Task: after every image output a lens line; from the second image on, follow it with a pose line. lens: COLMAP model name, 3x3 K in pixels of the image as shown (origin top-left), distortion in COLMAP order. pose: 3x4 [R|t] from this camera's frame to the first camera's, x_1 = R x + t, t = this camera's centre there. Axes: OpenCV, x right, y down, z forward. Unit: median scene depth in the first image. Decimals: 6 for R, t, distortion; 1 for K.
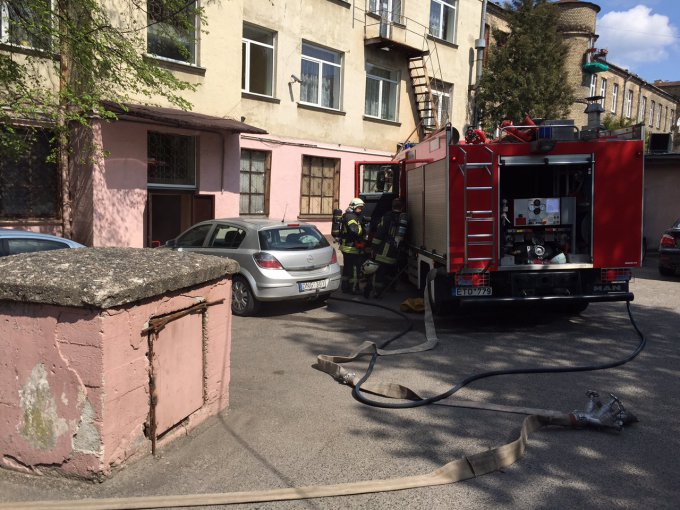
lens RADIAL K [[567.4, 0, 339.8], [0, 567.4, 261.8], [0, 0, 1]] dist [0.080012, -0.096259]
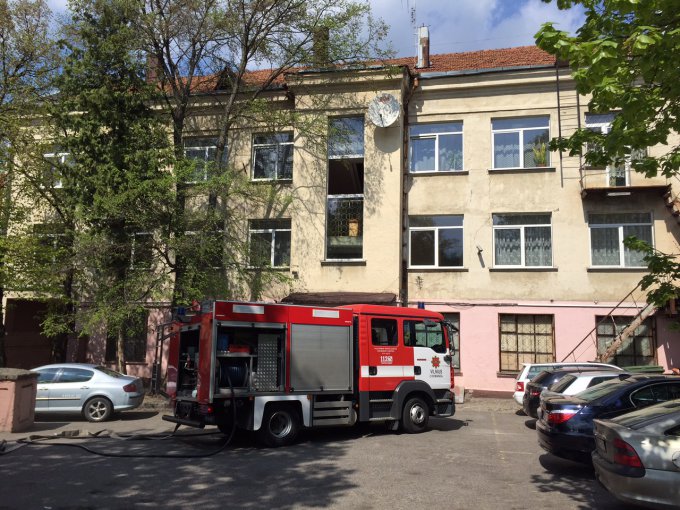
lens RADIAL K [[567.4, 0, 339.8], [0, 567.4, 261.8], [0, 0, 1]] dist [0.080012, -0.096259]
pose [[0.471159, -0.125935, -0.873012, 0.734069], [-0.109487, 0.973750, -0.199556, -0.036209], [0.875227, 0.189606, 0.445003, 0.242985]]
